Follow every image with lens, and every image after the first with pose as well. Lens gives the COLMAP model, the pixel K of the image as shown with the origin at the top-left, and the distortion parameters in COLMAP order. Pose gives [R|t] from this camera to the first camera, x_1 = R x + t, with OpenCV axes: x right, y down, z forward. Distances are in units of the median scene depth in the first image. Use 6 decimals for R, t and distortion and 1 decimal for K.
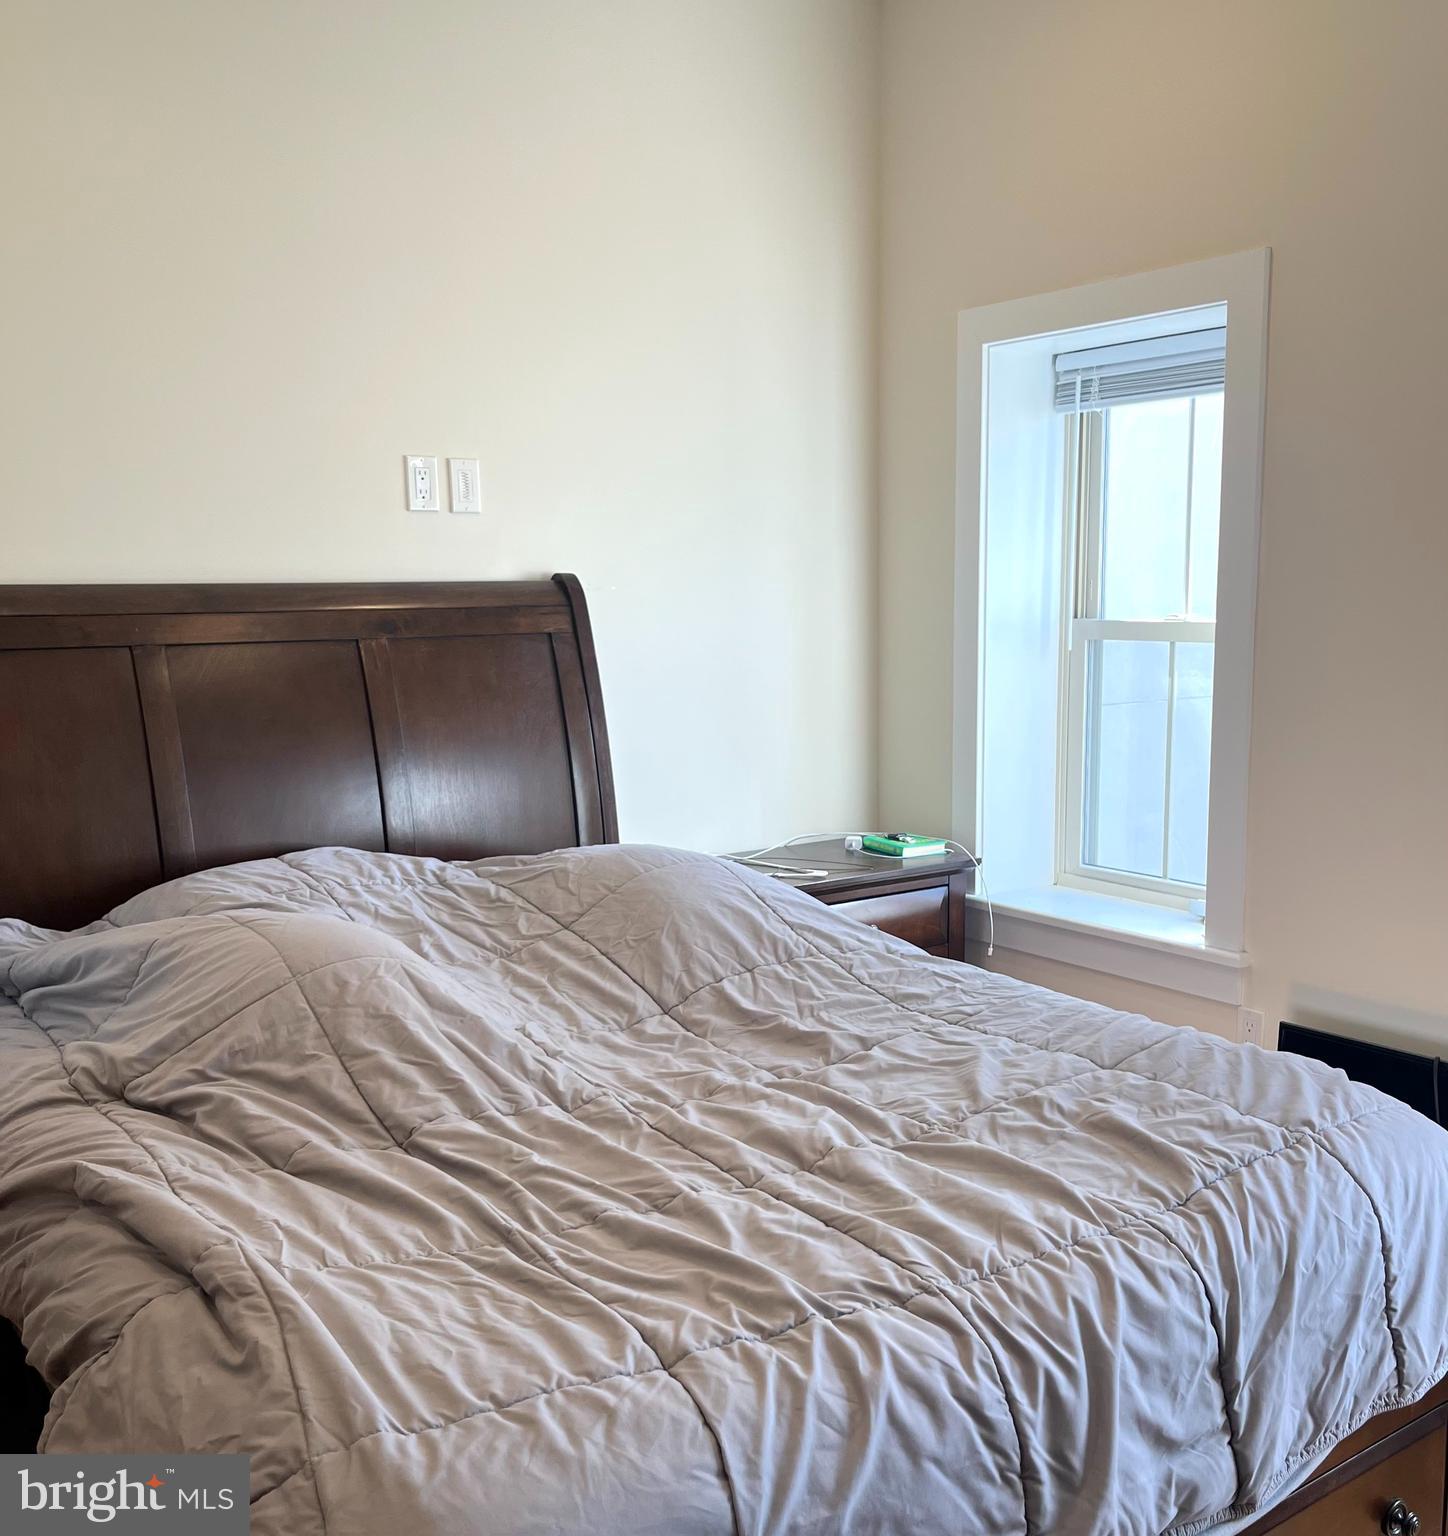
lens RADIAL K [[1561.6, 0, 725.4], [0, 1561.6, 848.4], [0, 0, 1]] dist [0.009470, 0.012563]
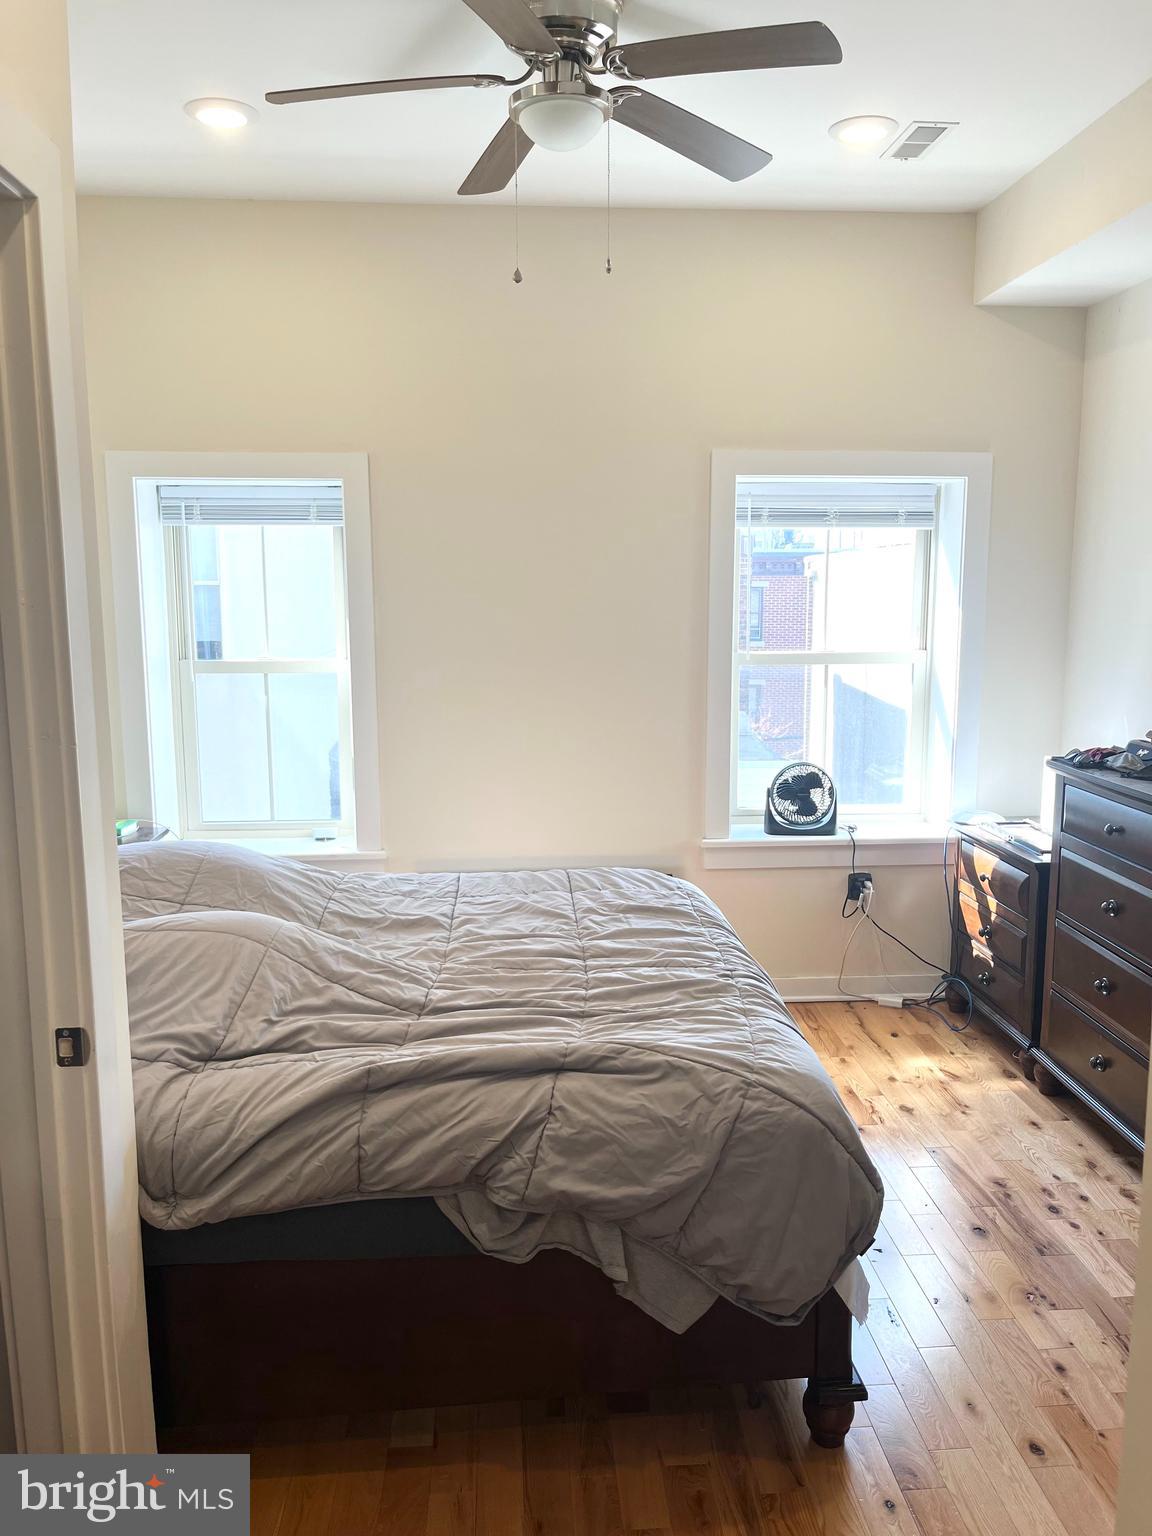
lens RADIAL K [[1171.4, 0, 576.0], [0, 1171.4, 768.0], [0, 0, 1]] dist [0.001957, 0.000198]
pose [[0.544260, -0.121120, 0.830127, -1.069166], [0.141807, 0.988566, 0.051264, -0.102469], [-0.826845, 0.089817, 0.555212, 0.154361]]
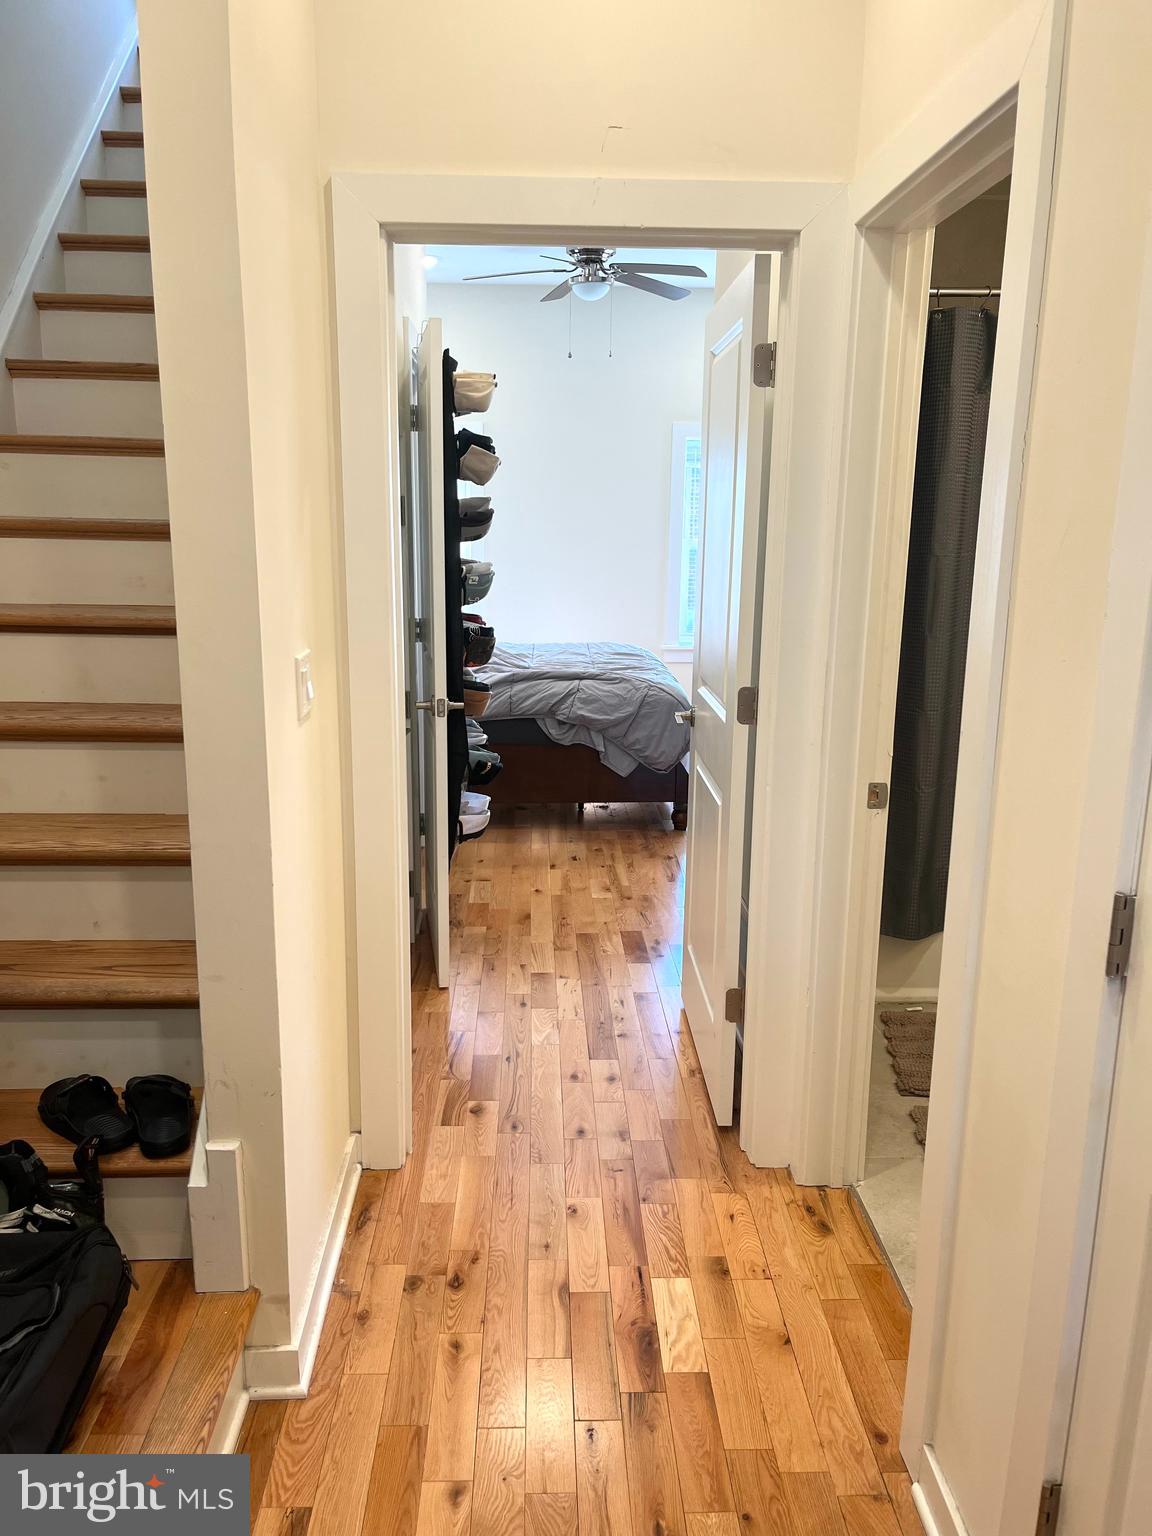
lens RADIAL K [[1171.4, 0, 576.0], [0, 1171.4, 768.0], [0, 0, 1]] dist [0.001957, 0.000198]
pose [[0.561784, -0.166971, 0.810259, -2.564406], [0.122223, 0.985424, 0.118325, 0.085411], [-0.818205, 0.032559, 0.574003, -0.826389]]
